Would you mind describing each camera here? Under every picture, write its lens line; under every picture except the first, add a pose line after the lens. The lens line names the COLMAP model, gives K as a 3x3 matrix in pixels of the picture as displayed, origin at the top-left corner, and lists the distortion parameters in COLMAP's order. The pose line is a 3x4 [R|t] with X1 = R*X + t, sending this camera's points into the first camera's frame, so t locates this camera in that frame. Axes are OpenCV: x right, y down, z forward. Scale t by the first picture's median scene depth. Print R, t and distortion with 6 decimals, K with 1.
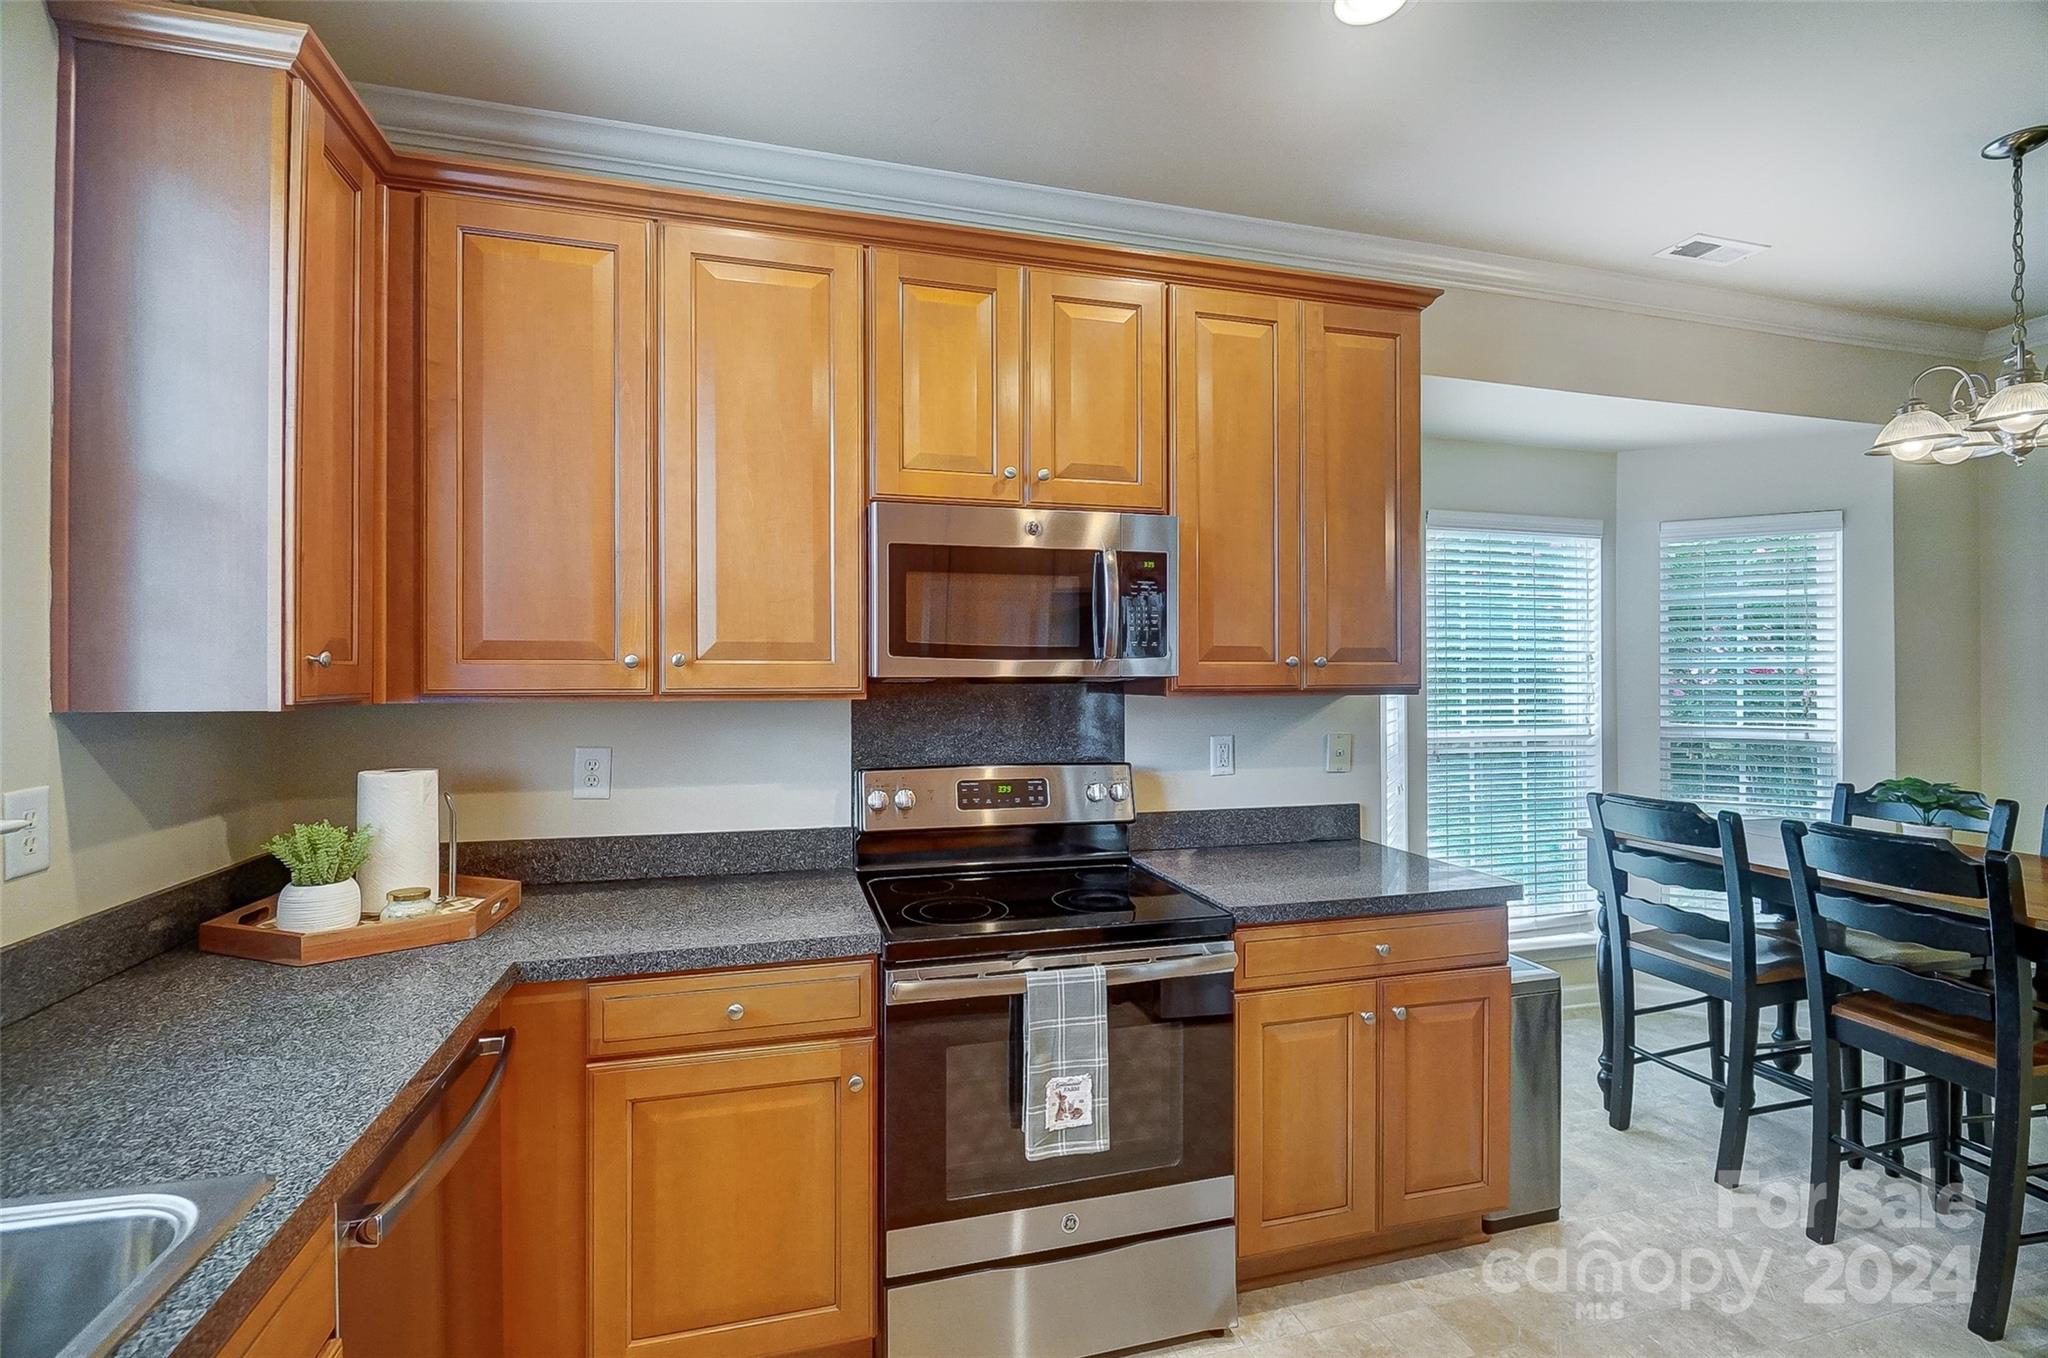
lens RADIAL K [[916.4, 0, 1013.6], [0, 916.4, 676.2], [0, 0, 1]] dist [-0.021318, 0.009403]
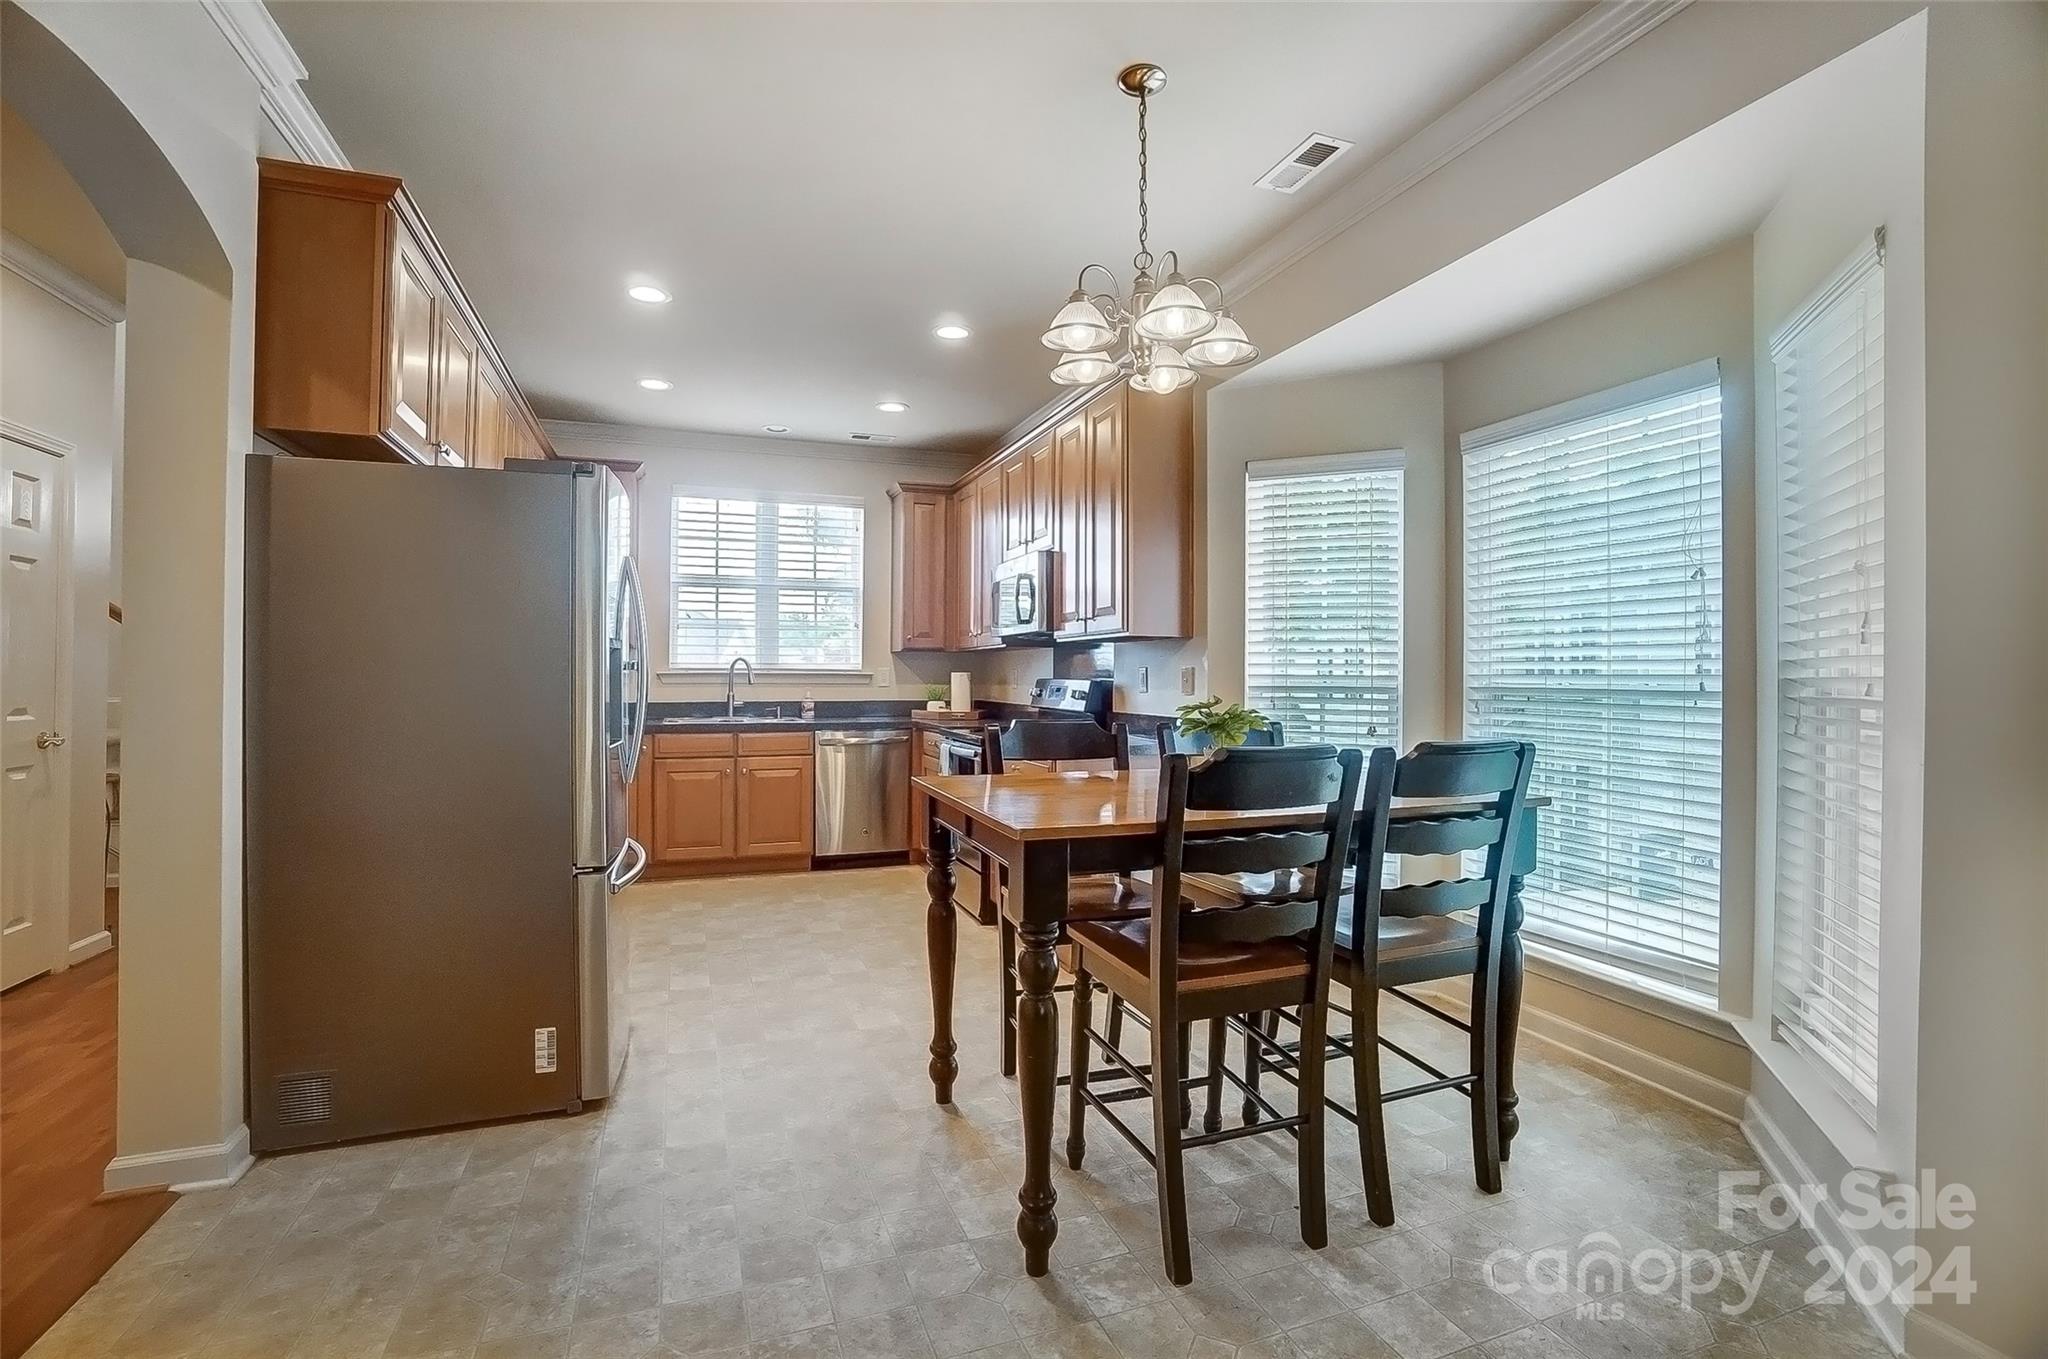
lens RADIAL K [[916.4, 0, 1013.6], [0, 916.4, 676.7], [0, 0, 1]] dist [-0.021318, 0.009403]
pose [[0.080692, 0.003872, -0.996732, 2.689331], [-0.000215, 0.999992, 0.003868, 0.113932], [0.996739, -0.000098, 0.080692, 0.976526]]
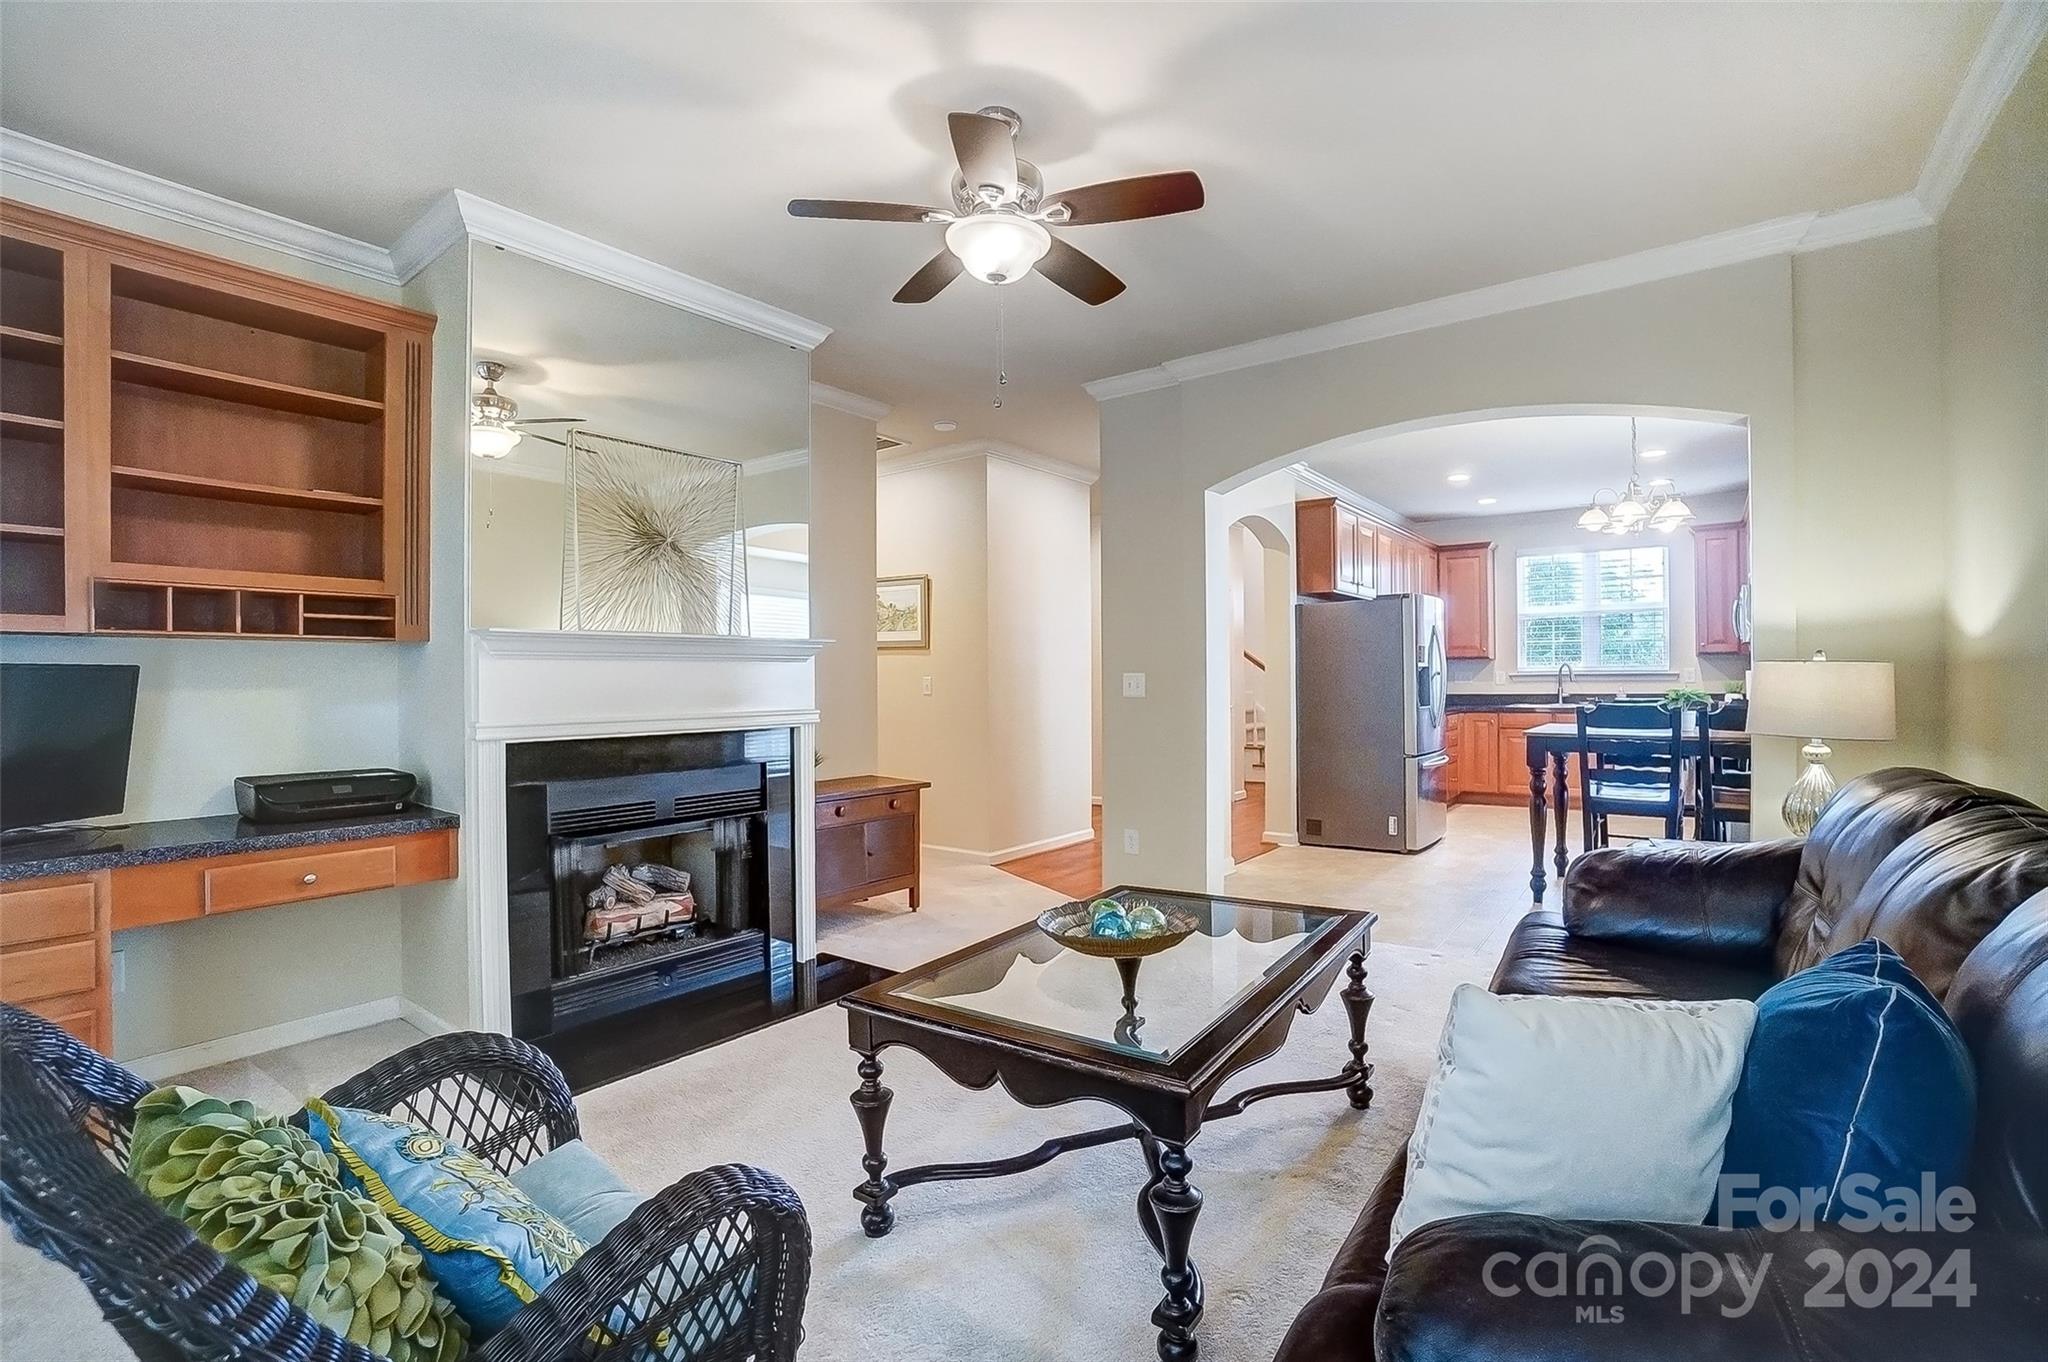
lens RADIAL K [[916.4, 0, 1013.6], [0, 916.4, 678.2], [0, 0, 1]] dist [-0.021318, 0.009403]
pose [[-0.792310, 0.004088, -0.610105, 4.540634], [0.003581, 0.999991, 0.002050, 0.114753], [0.610109, -0.000560, -0.792318, 2.268449]]
